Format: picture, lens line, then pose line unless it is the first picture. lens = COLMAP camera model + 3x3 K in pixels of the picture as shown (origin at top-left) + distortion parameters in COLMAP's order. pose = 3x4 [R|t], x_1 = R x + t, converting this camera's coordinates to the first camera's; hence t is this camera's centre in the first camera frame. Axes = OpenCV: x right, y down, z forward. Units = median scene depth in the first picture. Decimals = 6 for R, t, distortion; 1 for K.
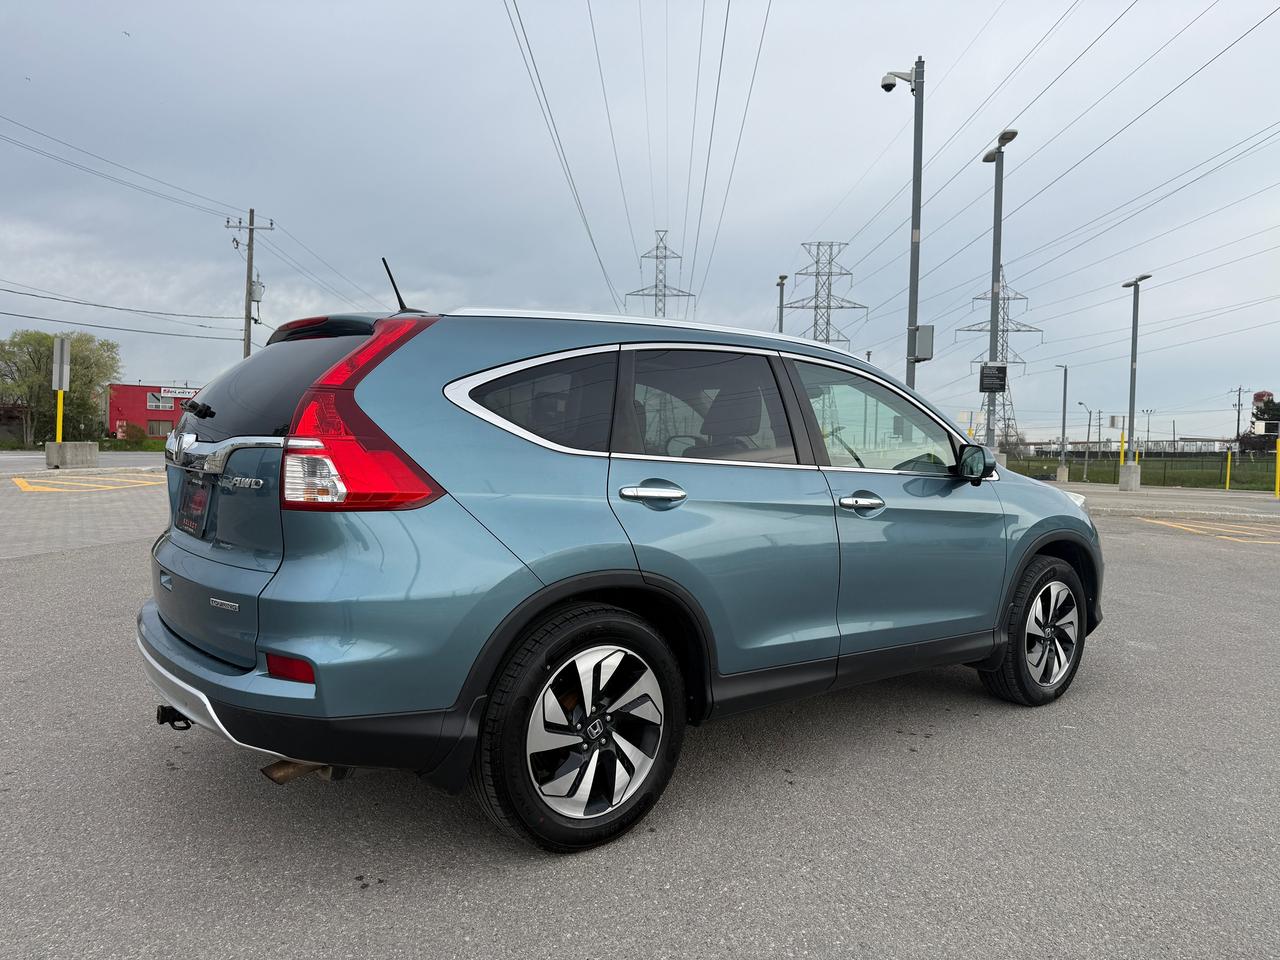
lens RADIAL K [[901.9, 0, 659.1], [0, 901.9, 453.9], [0, 0, 1]] dist [0.031777, -0.035990]
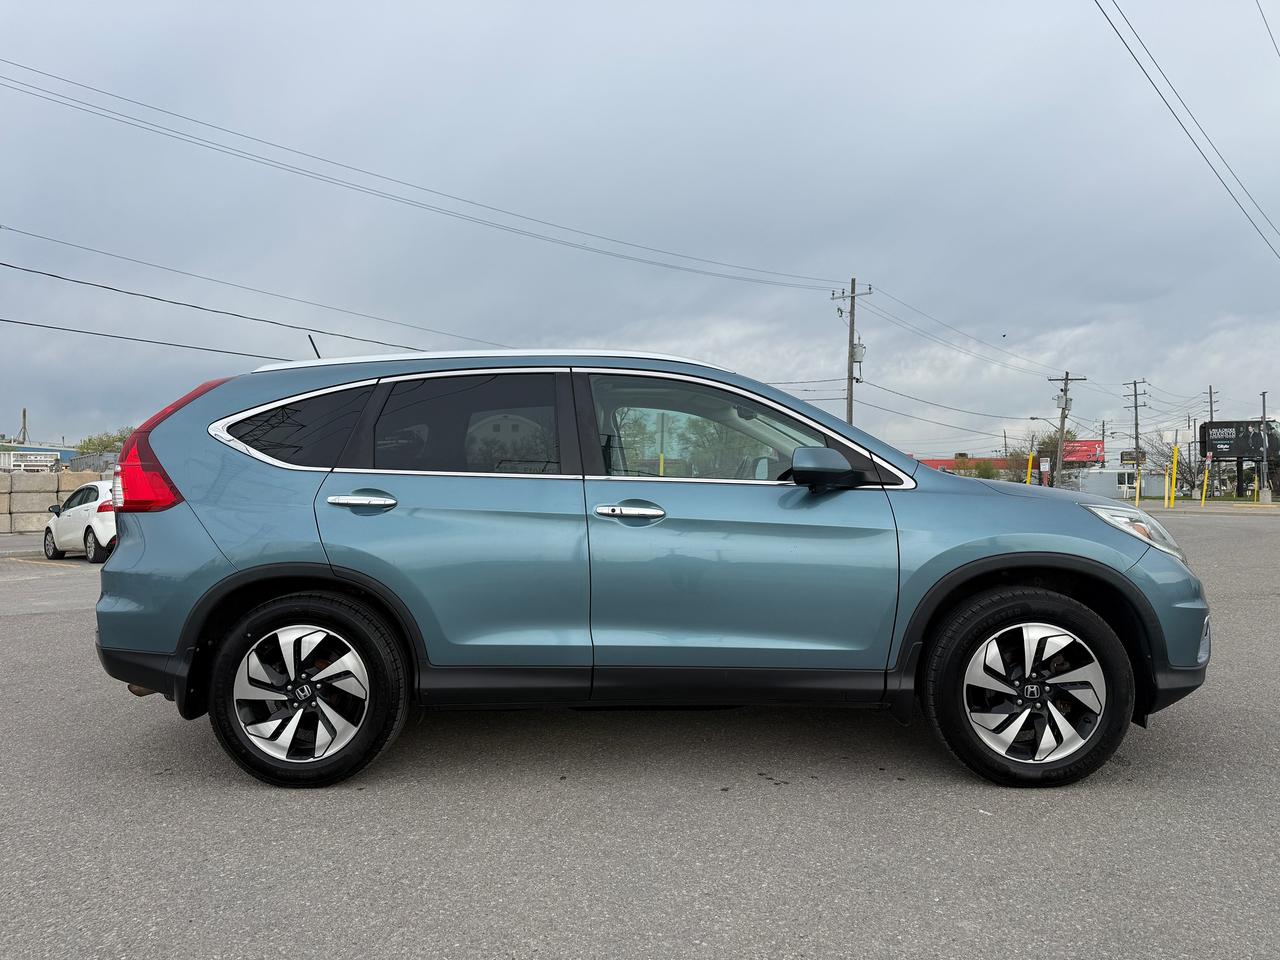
lens RADIAL K [[901.9, 0, 648.1], [0, 901.9, 480.0], [0, 0, 1]] dist [0.031777, -0.035990]
pose [[0.759200, -0.039251, -0.649672, 1.086310], [0.022171, 0.999160, -0.034457, 0.066783], [0.650479, 0.011755, 0.759433, 0.356896]]
